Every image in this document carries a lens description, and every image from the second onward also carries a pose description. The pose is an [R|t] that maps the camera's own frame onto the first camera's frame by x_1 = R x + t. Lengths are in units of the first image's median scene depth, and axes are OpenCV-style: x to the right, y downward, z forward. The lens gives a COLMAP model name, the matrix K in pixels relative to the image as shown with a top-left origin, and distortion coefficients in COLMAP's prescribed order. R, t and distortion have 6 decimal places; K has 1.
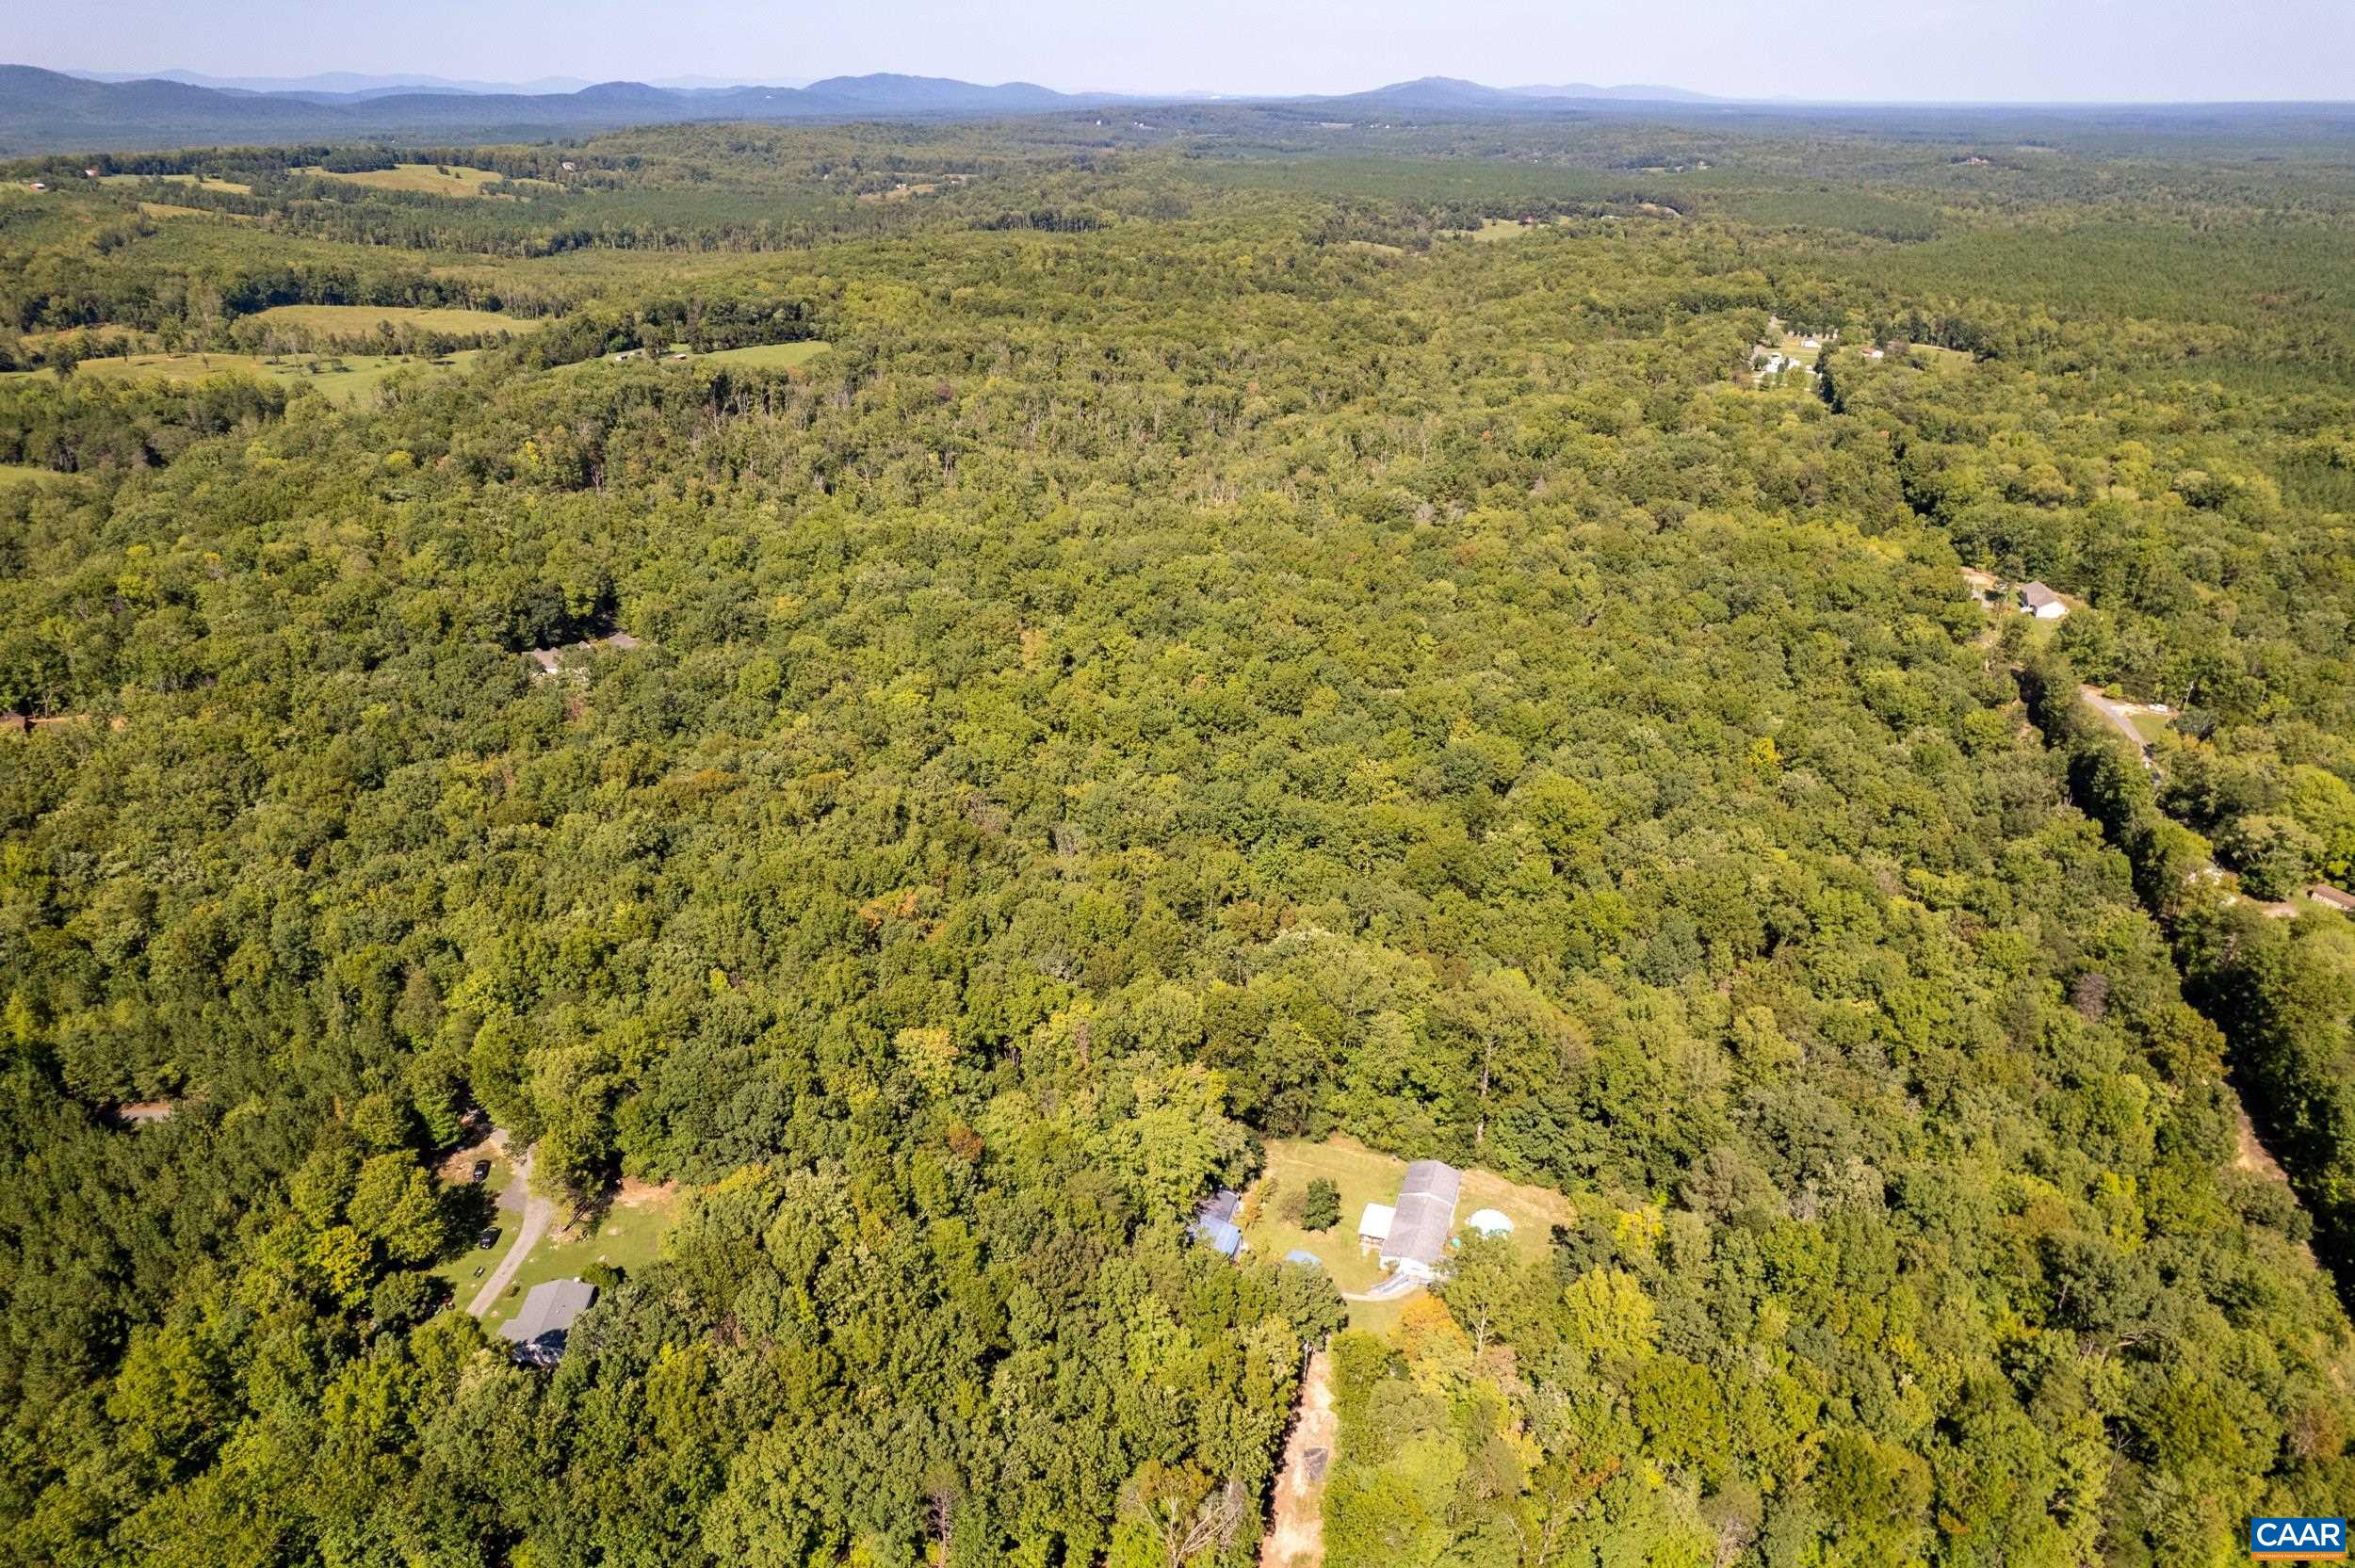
lens RADIAL K [[1509.1, 0, 1186.6], [0, 1509.1, 780.3], [0, 0, 1]] dist [-0.080712, 0.072670]
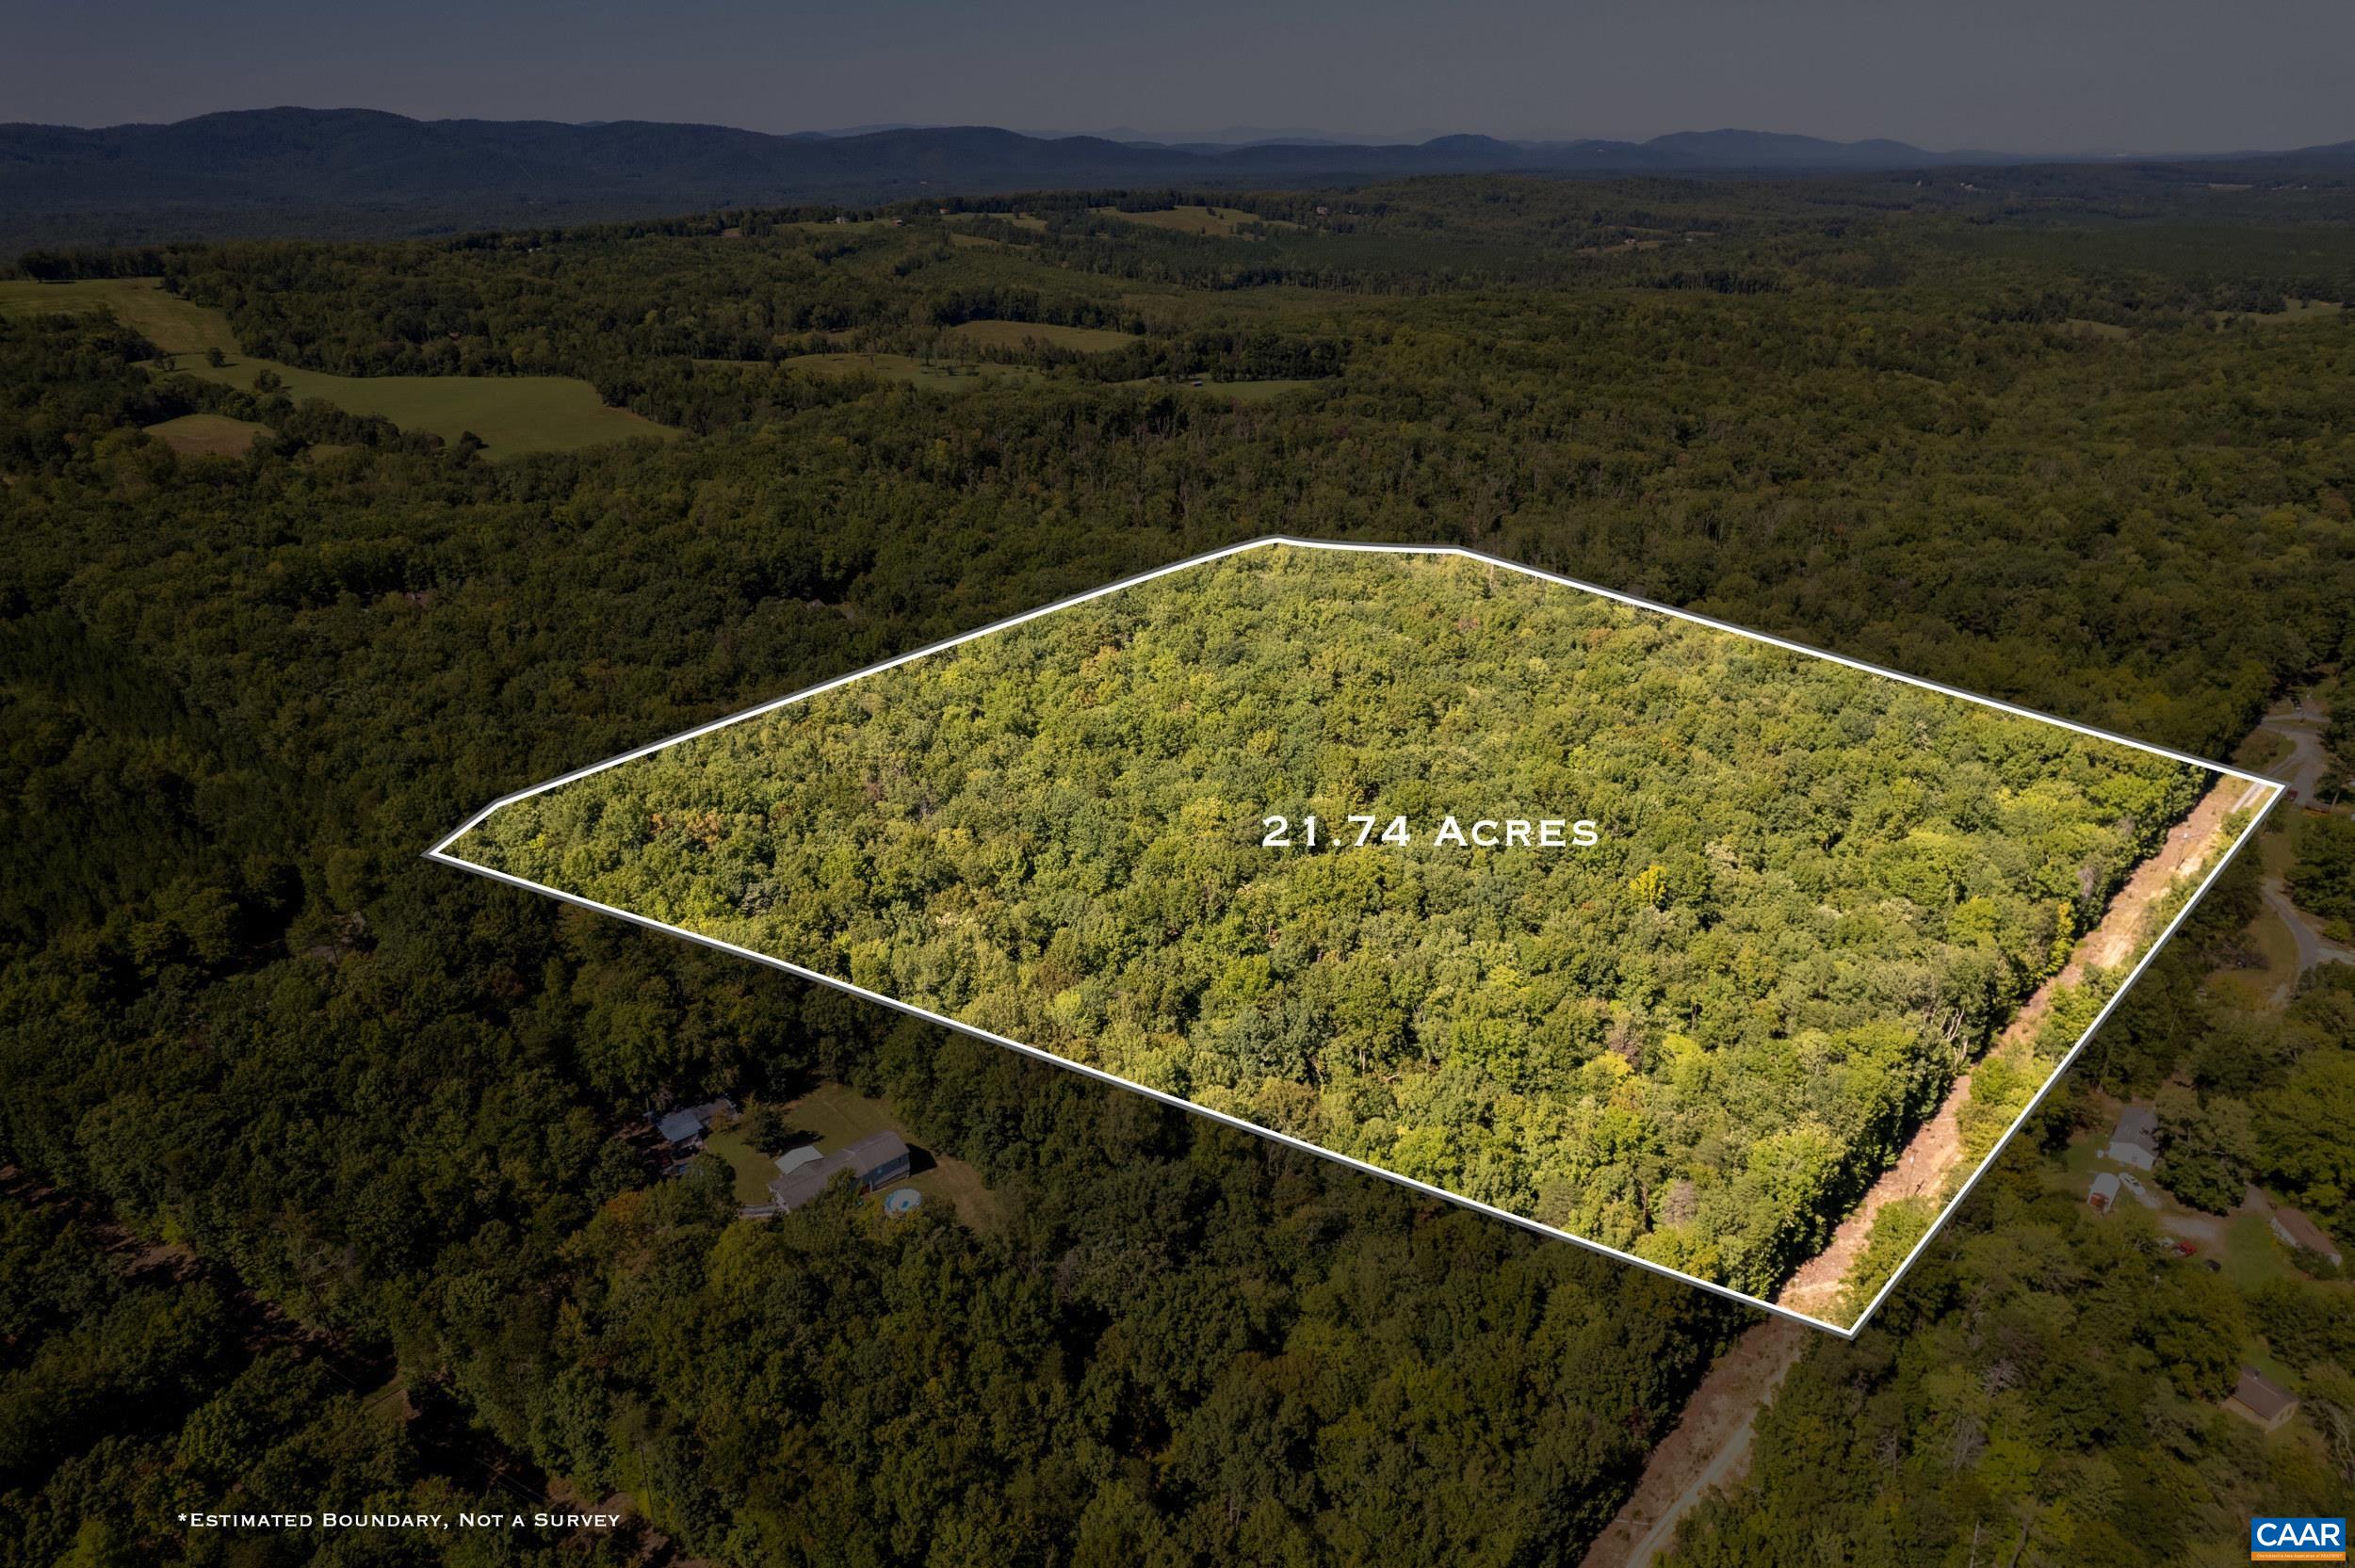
lens RADIAL K [[1509.1, 0, 1183.8], [0, 1509.1, 787.0], [0, 0, 1]] dist [-0.080712, 0.072670]
pose [[0.869574, 0.188457, -0.456426, 0.274025], [-0.200695, 0.979406, 0.022034, -0.018997], [0.451179, 0.072443, 0.889488, 0.041417]]
